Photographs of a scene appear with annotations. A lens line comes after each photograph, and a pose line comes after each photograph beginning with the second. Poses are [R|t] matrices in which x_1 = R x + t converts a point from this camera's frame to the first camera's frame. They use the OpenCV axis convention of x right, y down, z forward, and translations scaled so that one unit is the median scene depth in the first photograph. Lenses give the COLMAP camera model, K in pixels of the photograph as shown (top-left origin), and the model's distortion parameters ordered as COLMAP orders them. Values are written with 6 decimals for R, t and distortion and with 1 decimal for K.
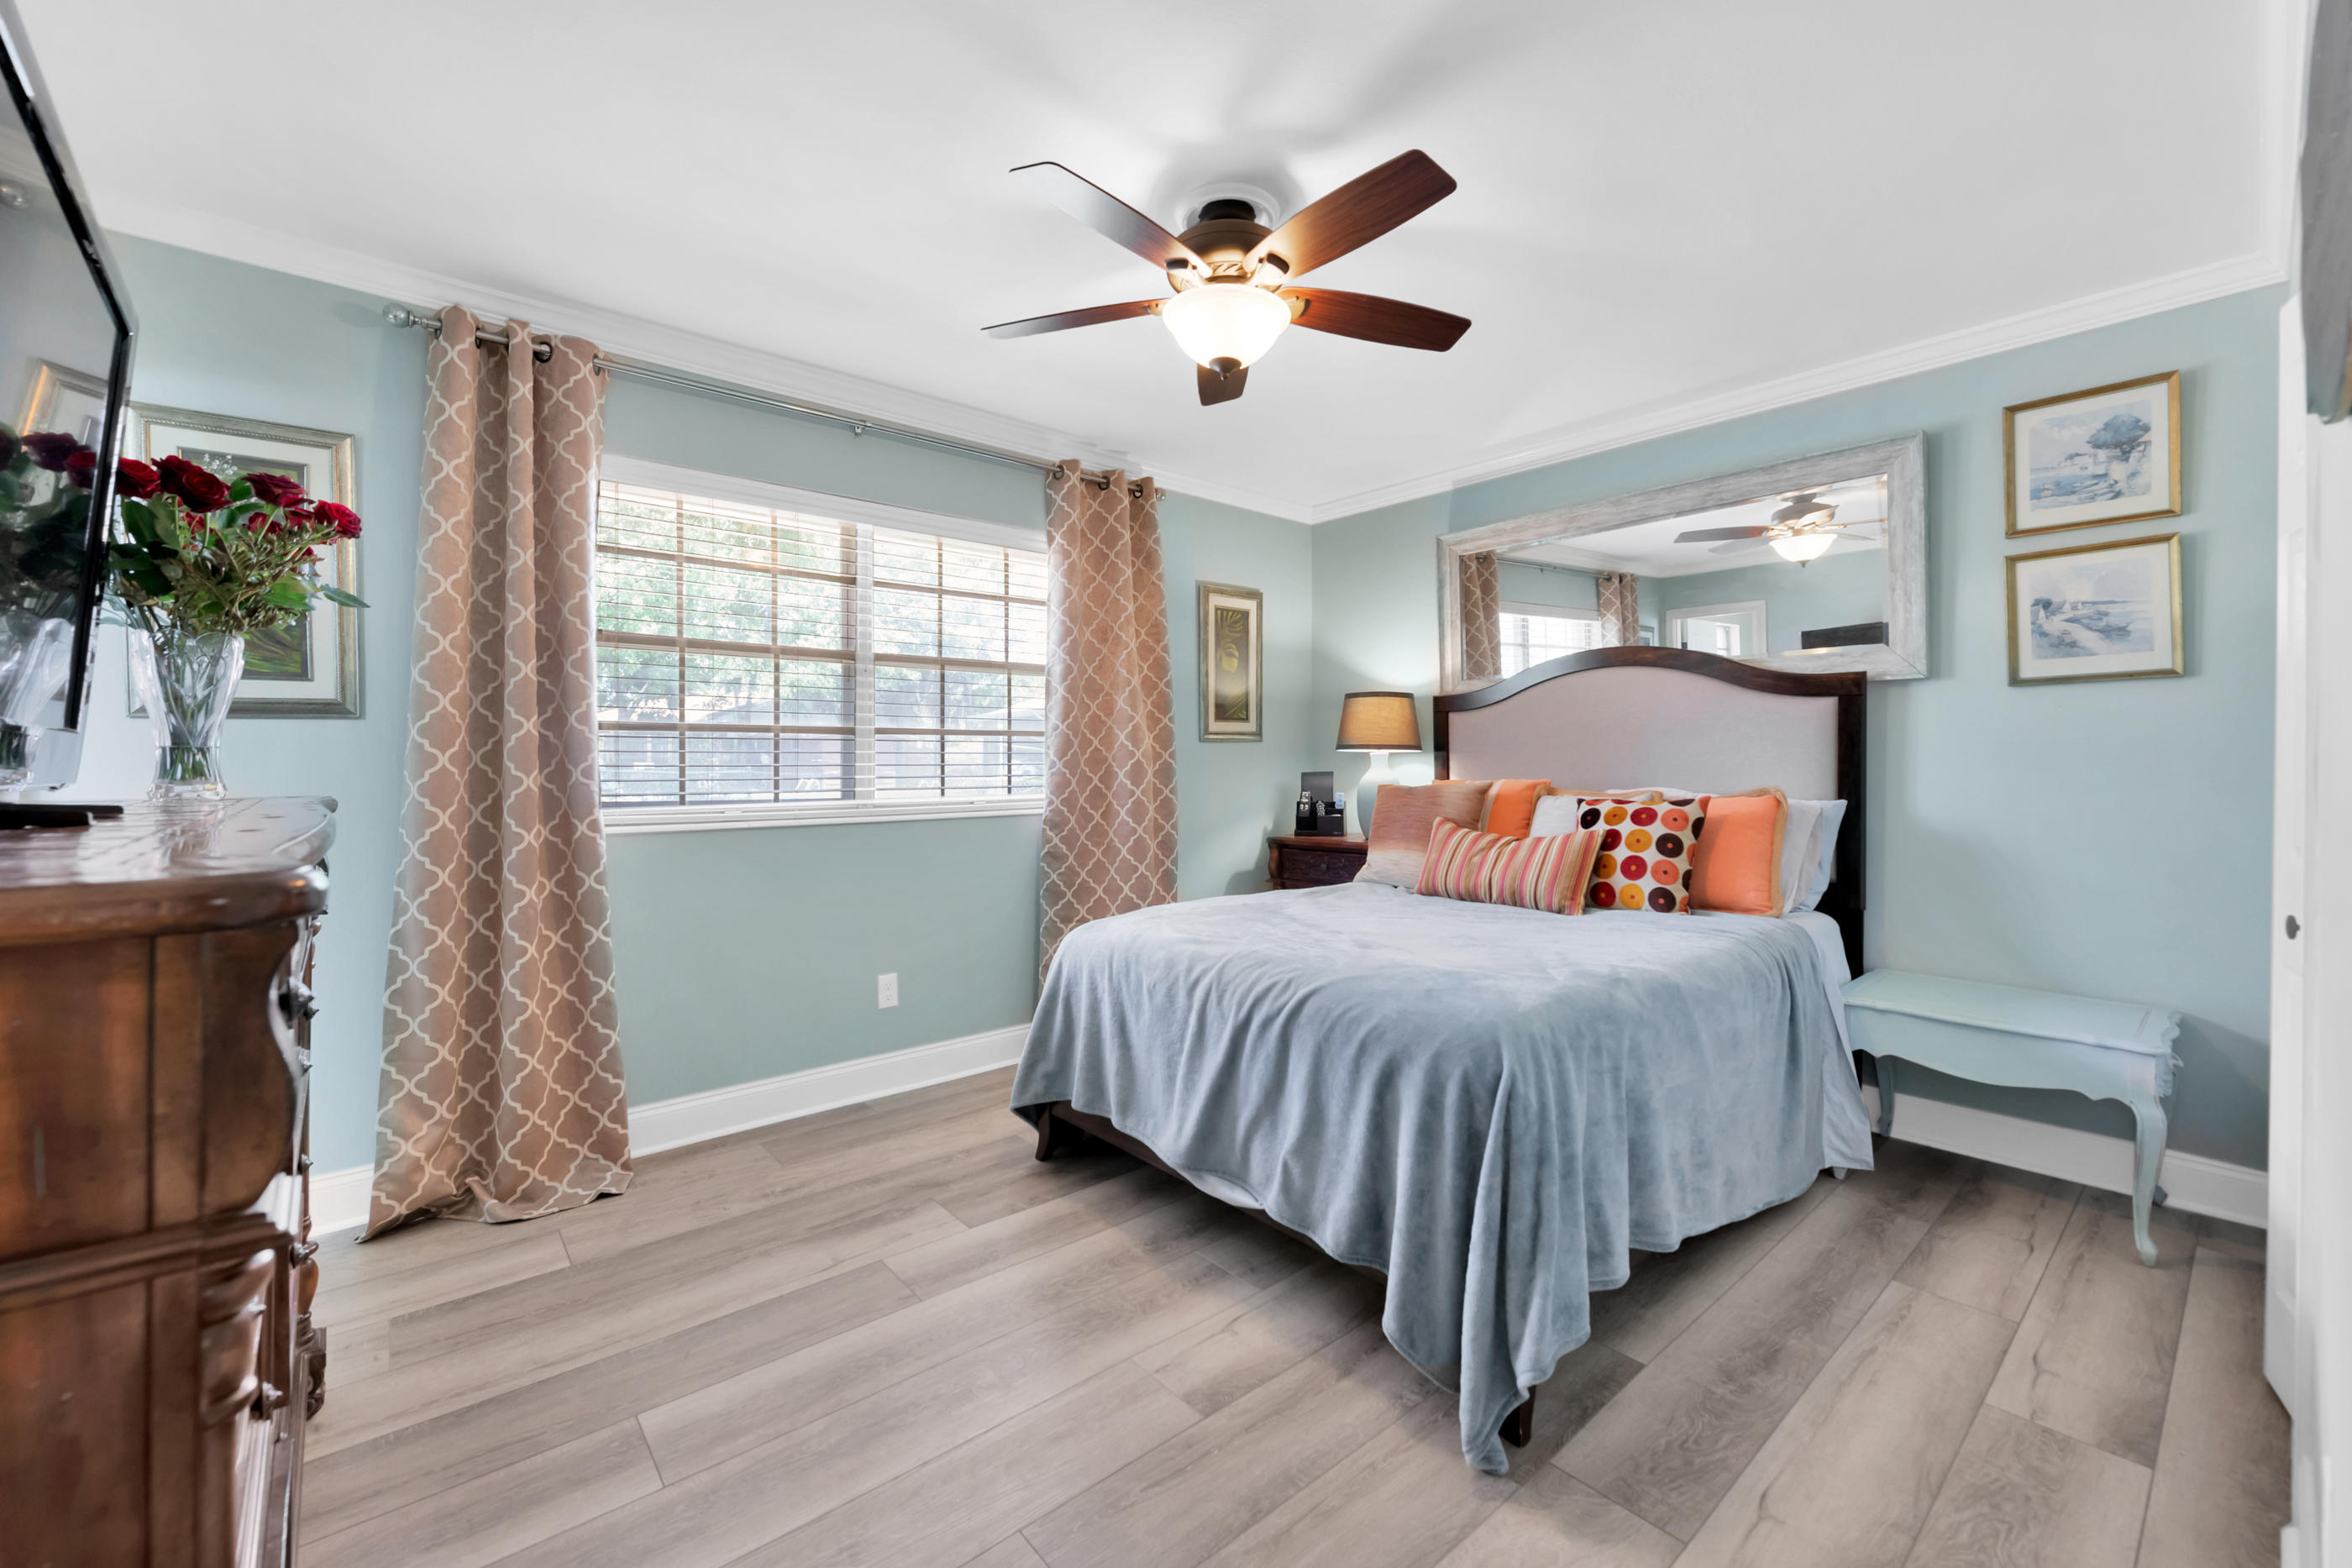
lens RADIAL K [[950.3, 0, 1229.2], [0, 950.3, 769.1], [0, 0, 1]] dist [0.002351, -0.003562]
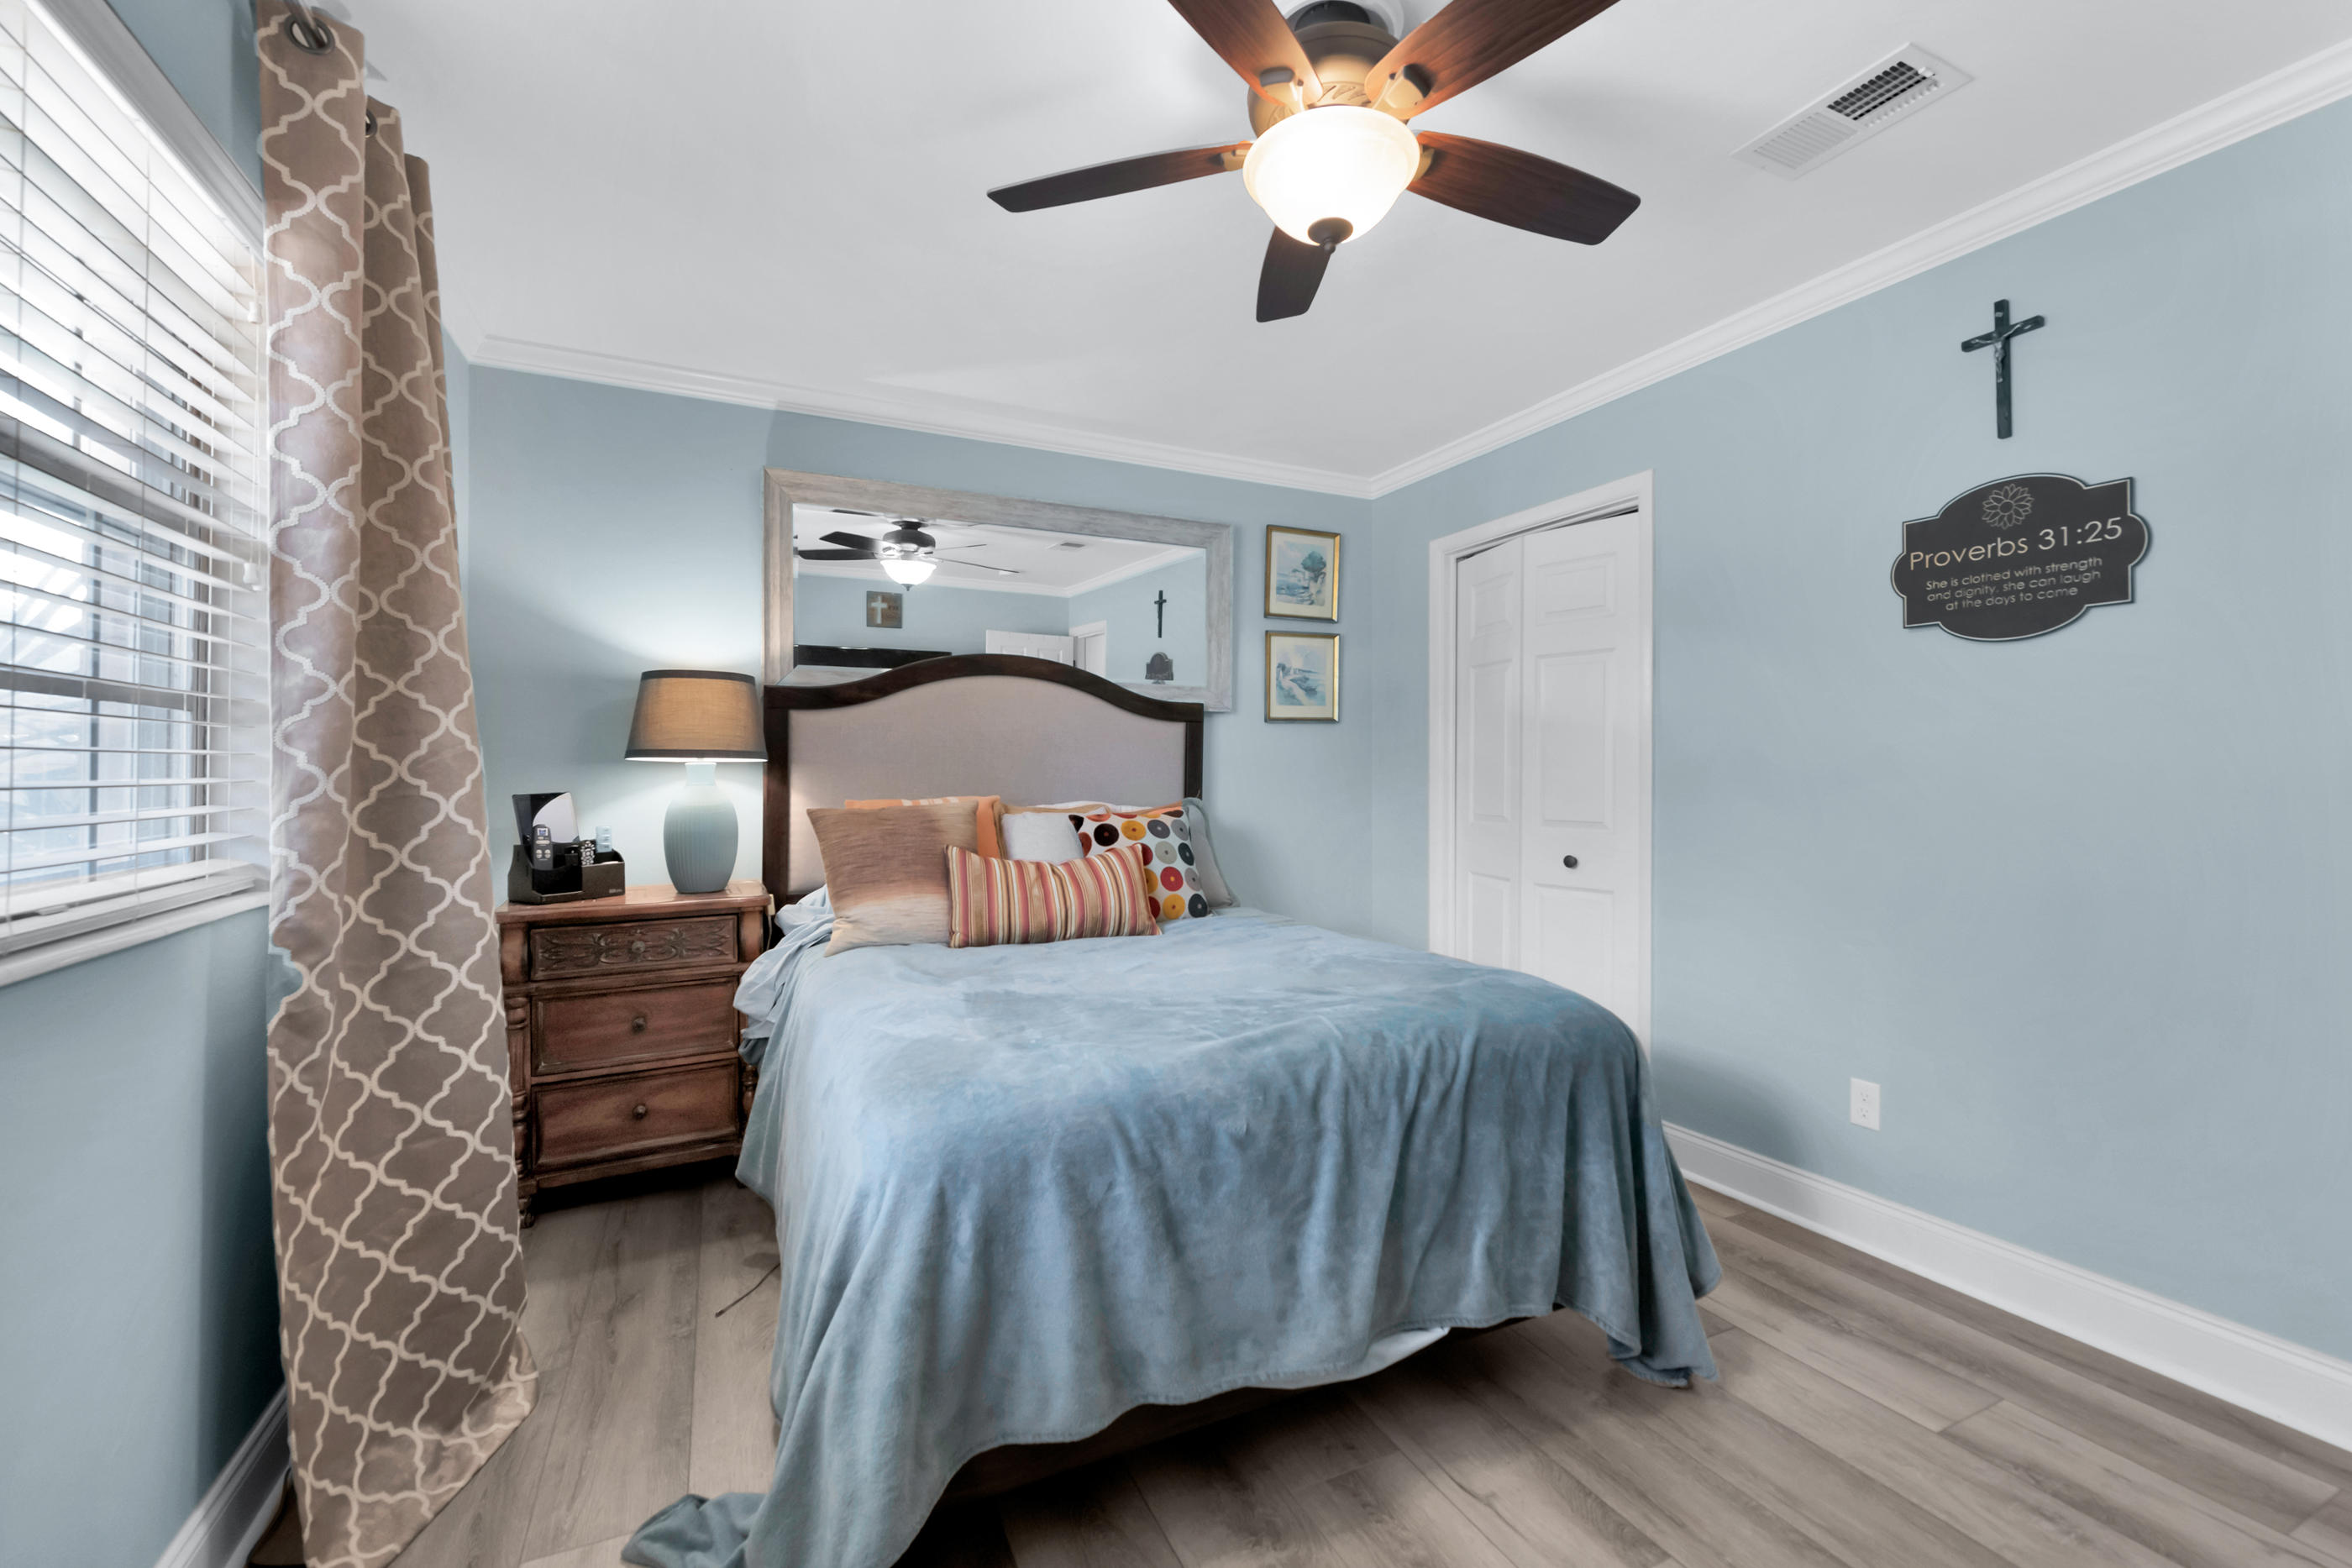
lens RADIAL K [[950.3, 0, 1229.2], [0, 950.3, 769.1], [0, 0, 1]] dist [0.002351, -0.003562]
pose [[0.282207, 0.006096, 0.959334, -0.554098], [0.007129, 0.999939, -0.008452, -0.006087], [-0.959327, 0.009225, 0.282147, 0.661083]]
